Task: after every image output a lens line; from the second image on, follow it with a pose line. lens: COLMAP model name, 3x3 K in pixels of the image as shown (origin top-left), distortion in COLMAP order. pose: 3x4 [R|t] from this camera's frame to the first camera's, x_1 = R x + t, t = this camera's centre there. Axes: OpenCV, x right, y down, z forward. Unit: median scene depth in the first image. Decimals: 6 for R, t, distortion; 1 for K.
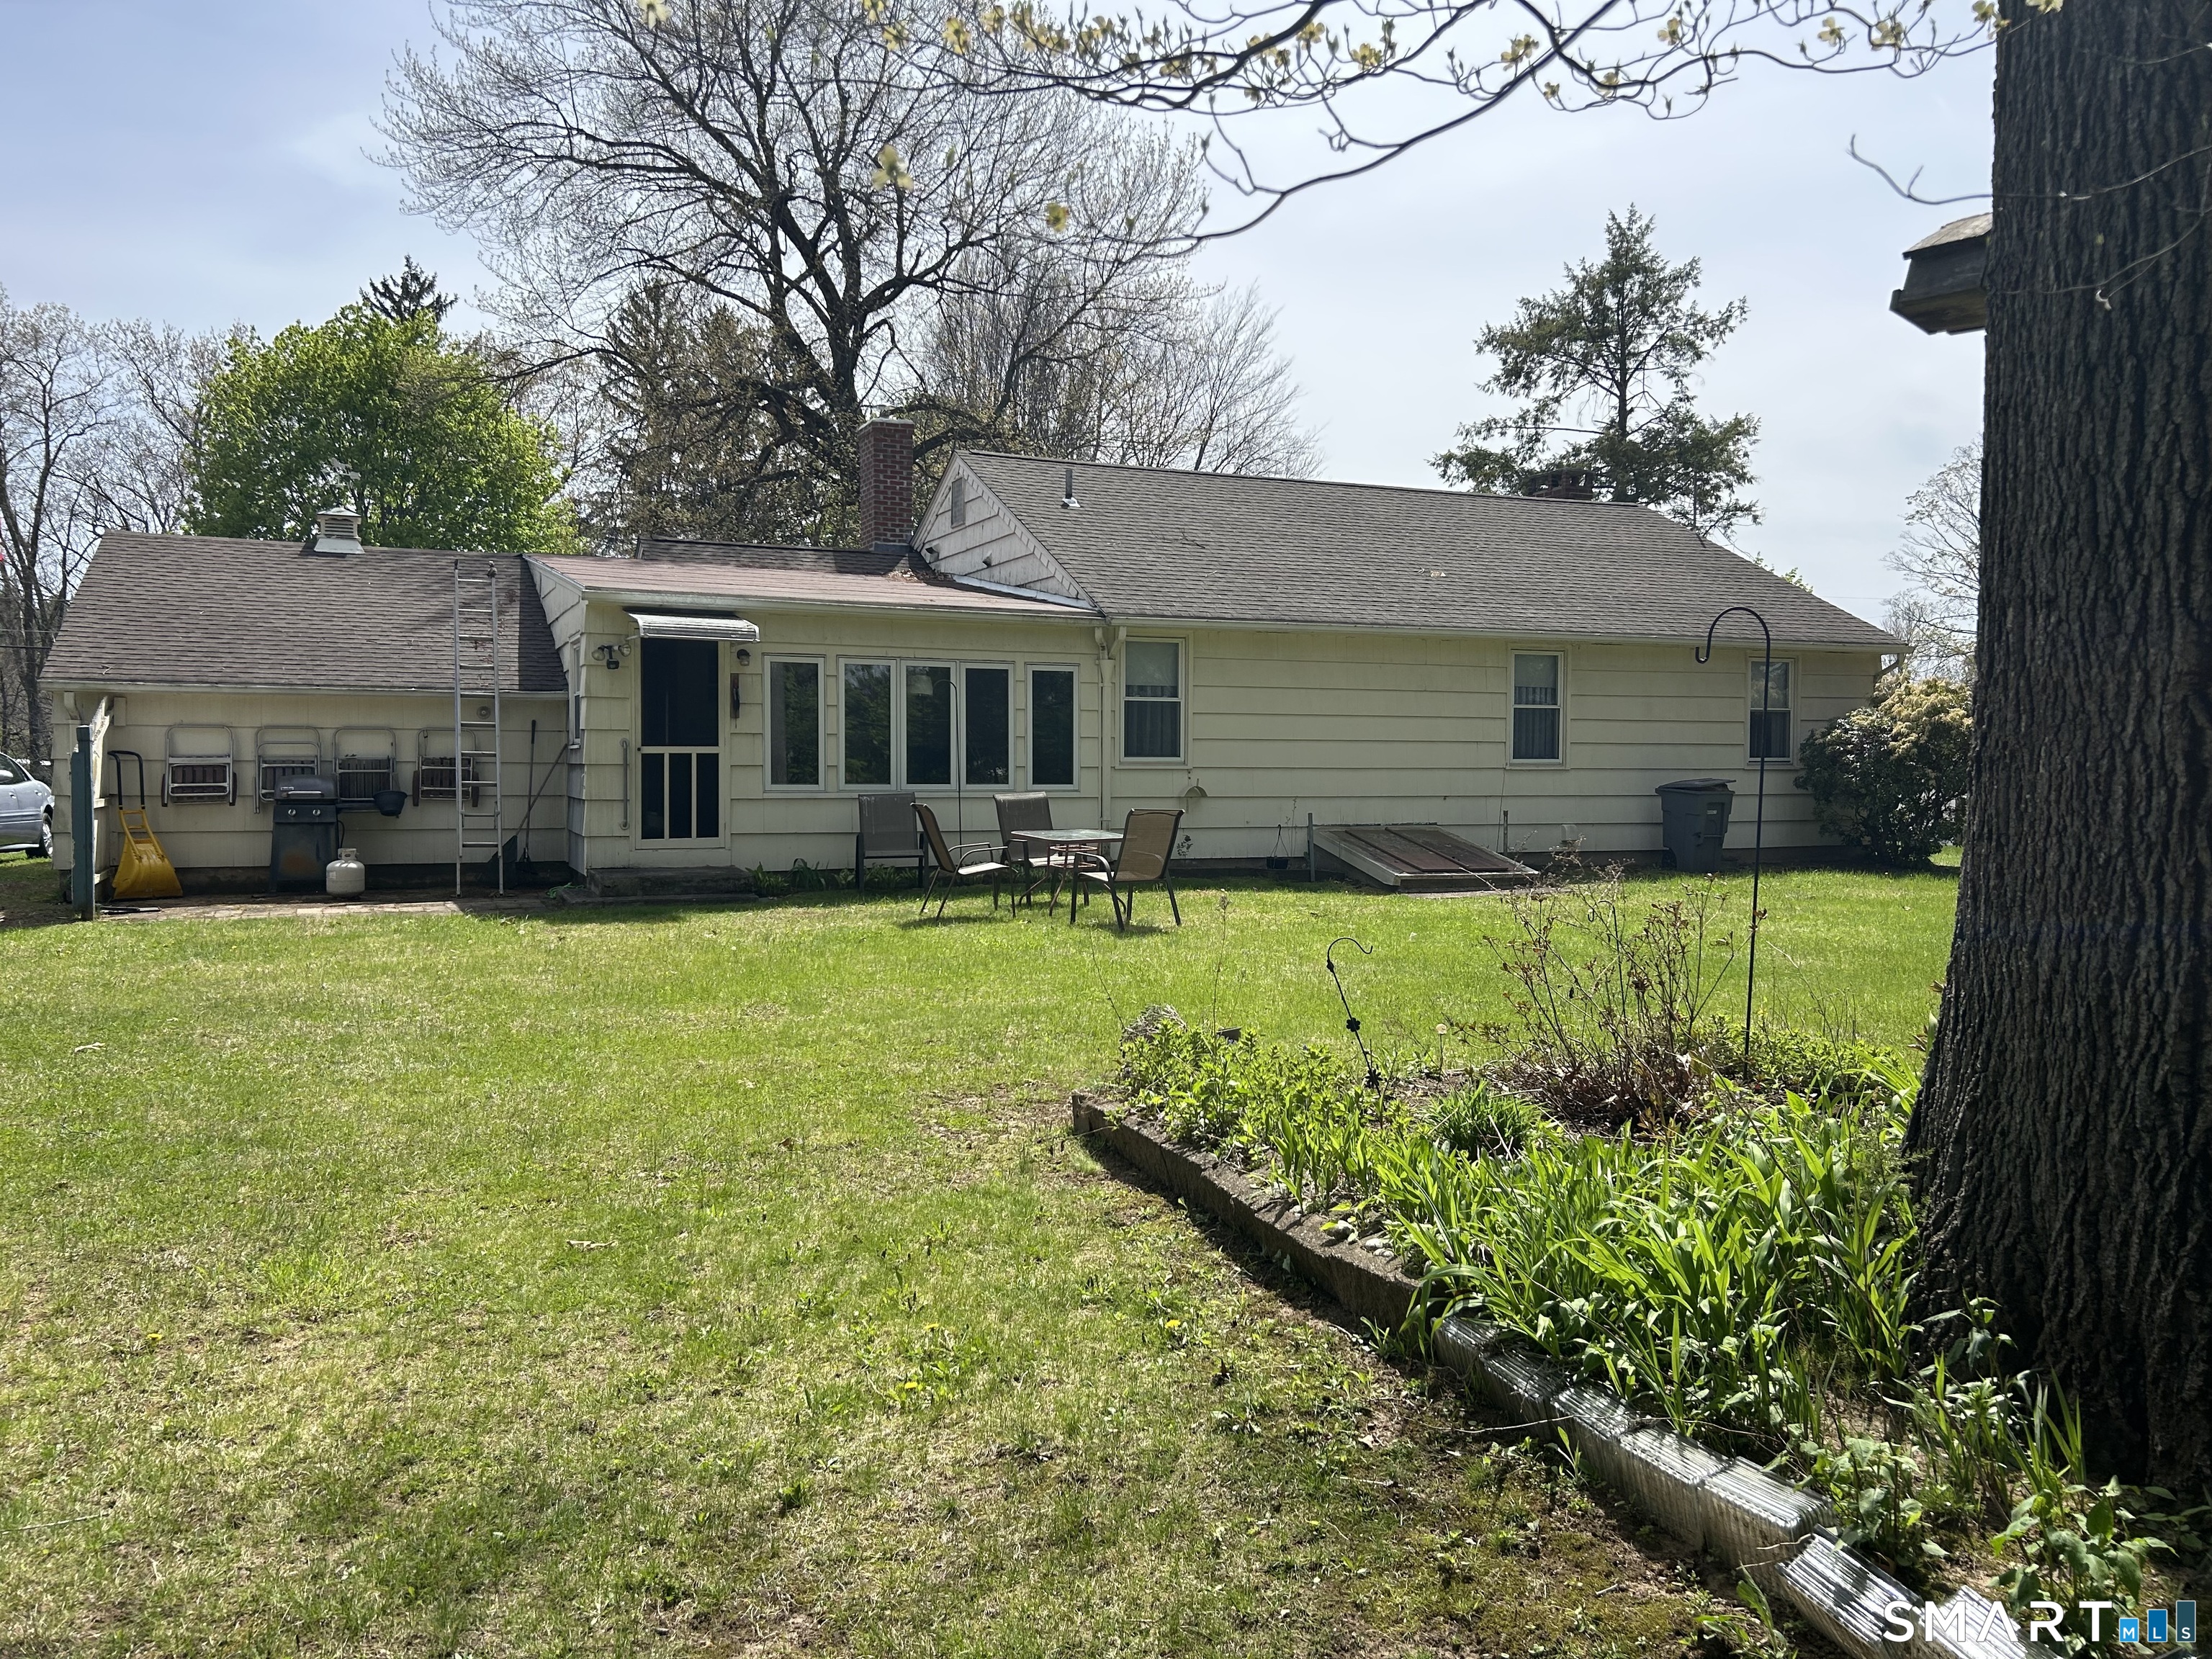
lens RADIAL K [[1662.4, 0, 1105.2], [0, 1662.4, 829.8], [0, 0, 1]] dist [0.062657, -0.070055]
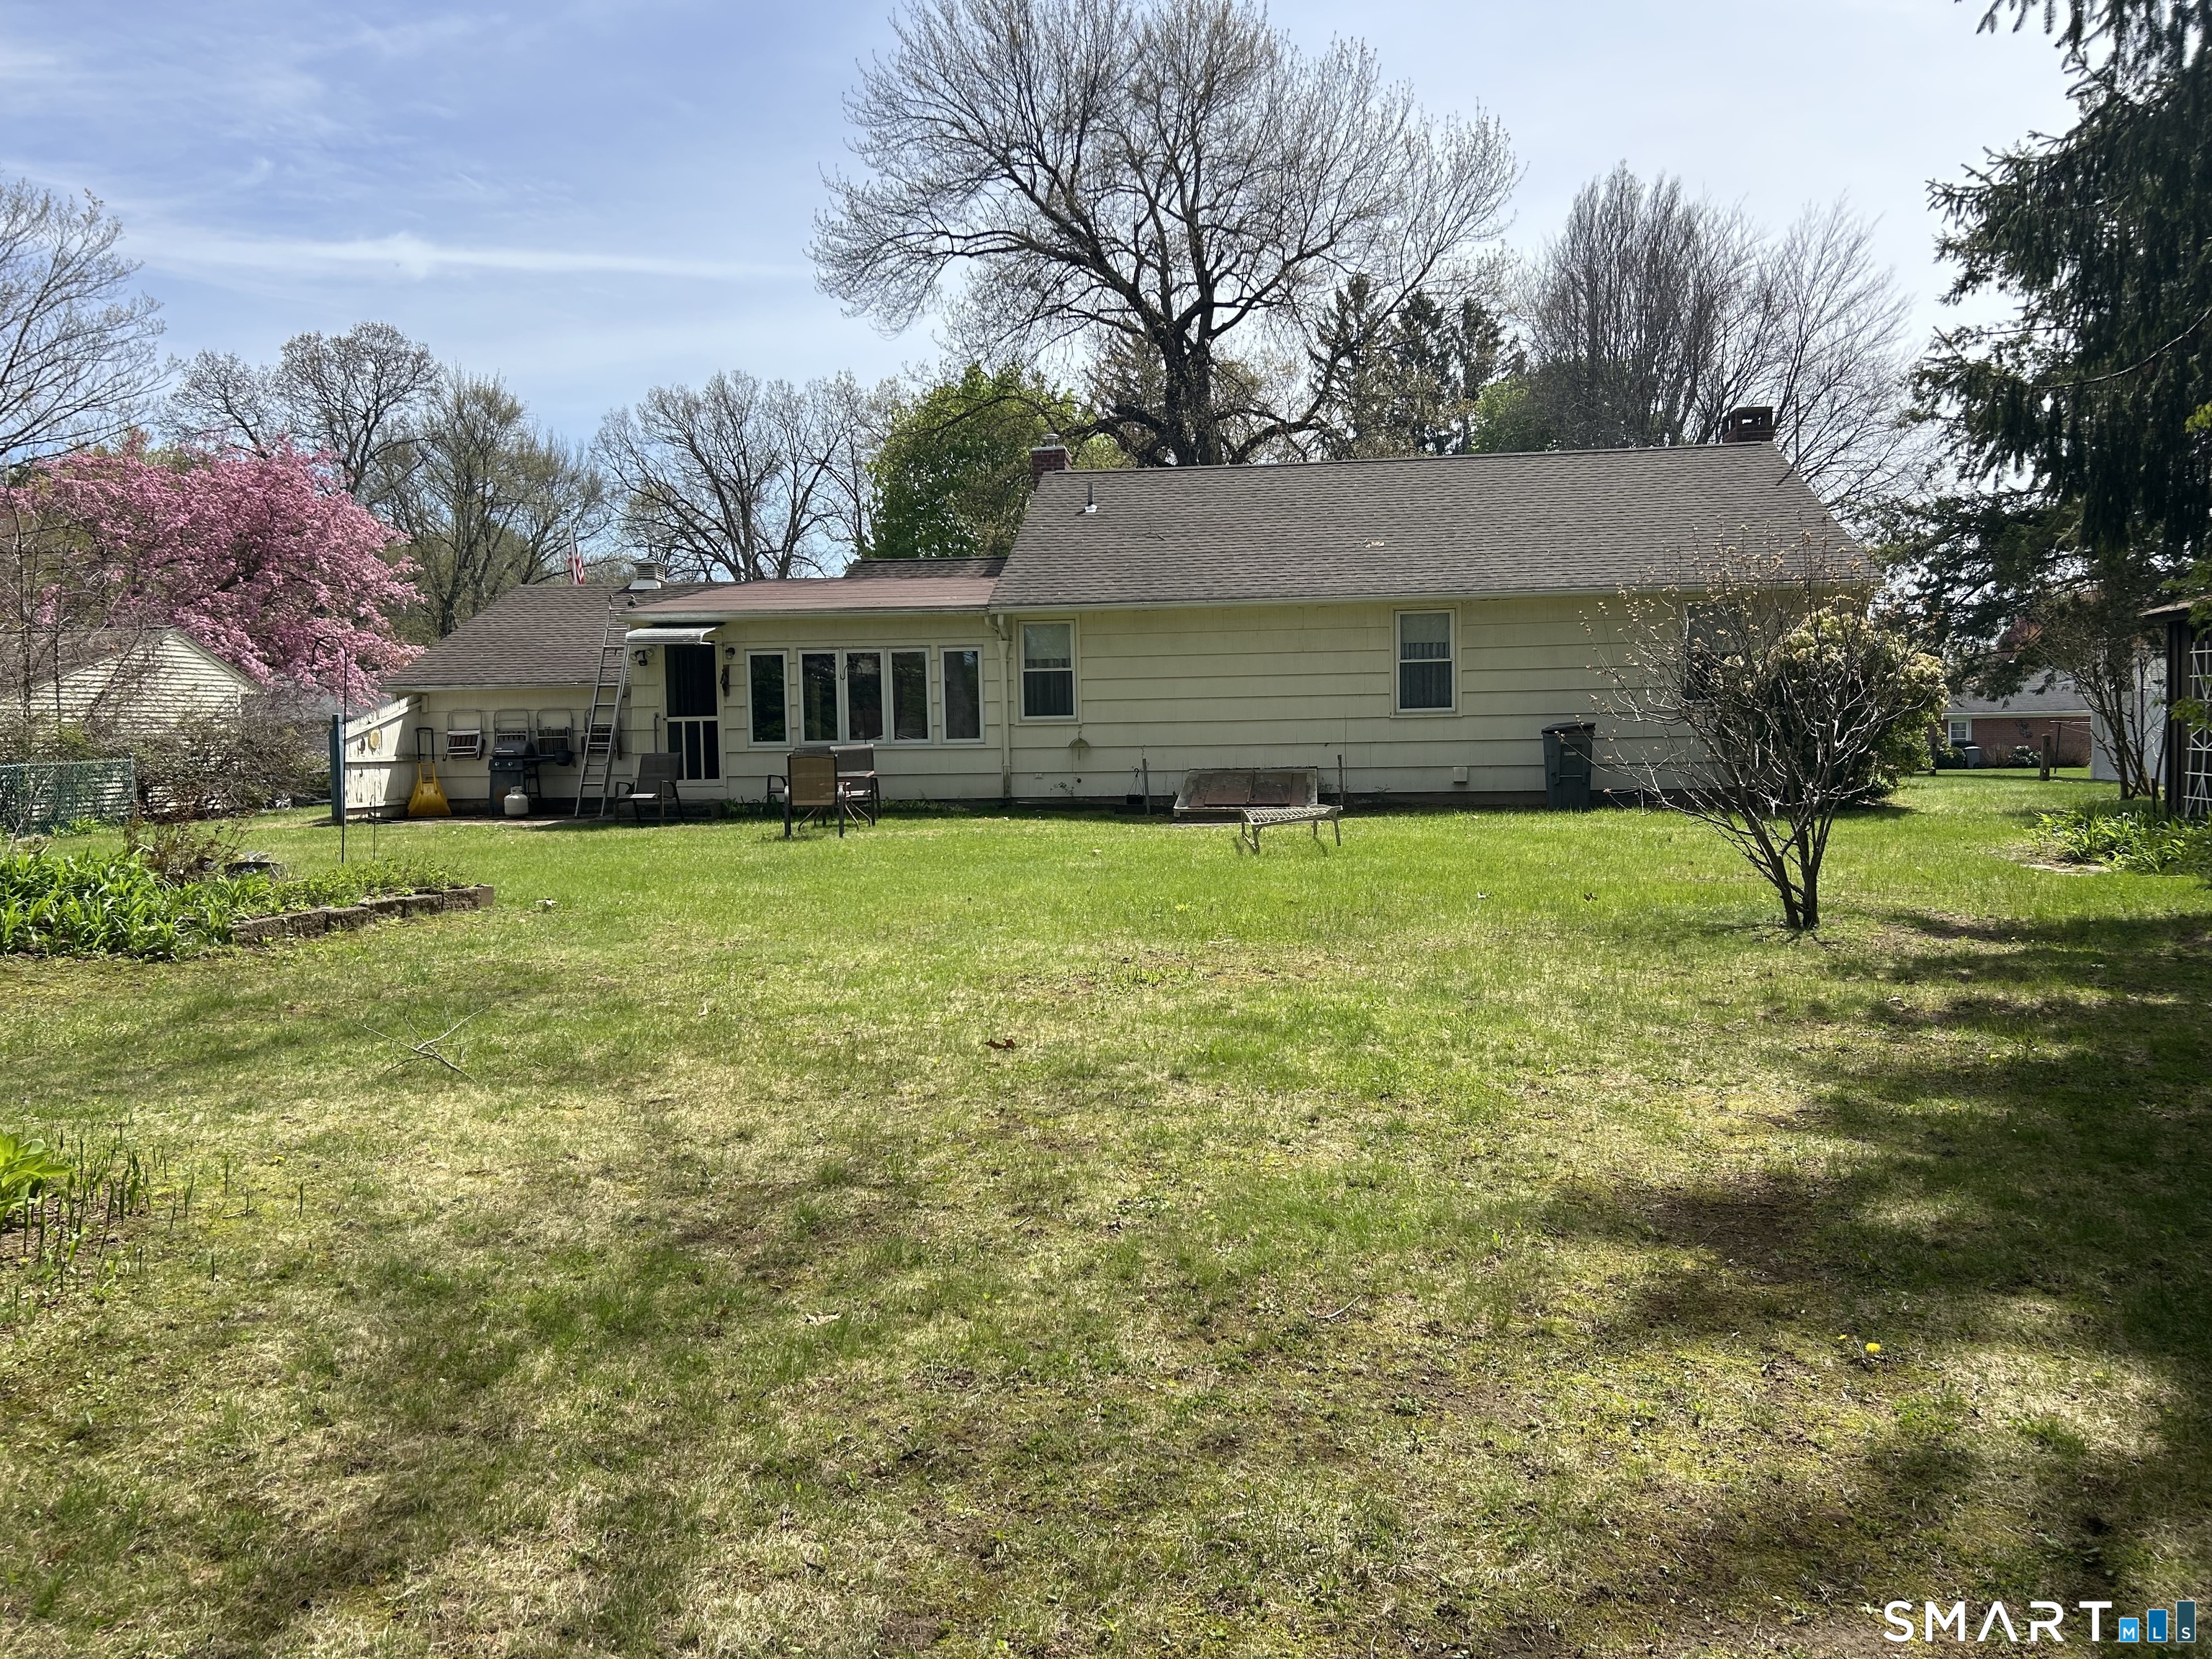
lens RADIAL K [[1662.4, 0, 1117.5], [0, 1662.4, 827.8], [0, 0, 1]] dist [0.062657, -0.070055]
pose [[0.870797, 0.008818, -0.491563, 0.747025], [0.001989, 0.999768, 0.021458, 0.015733], [0.491639, -0.019663, 0.870577, -0.083614]]
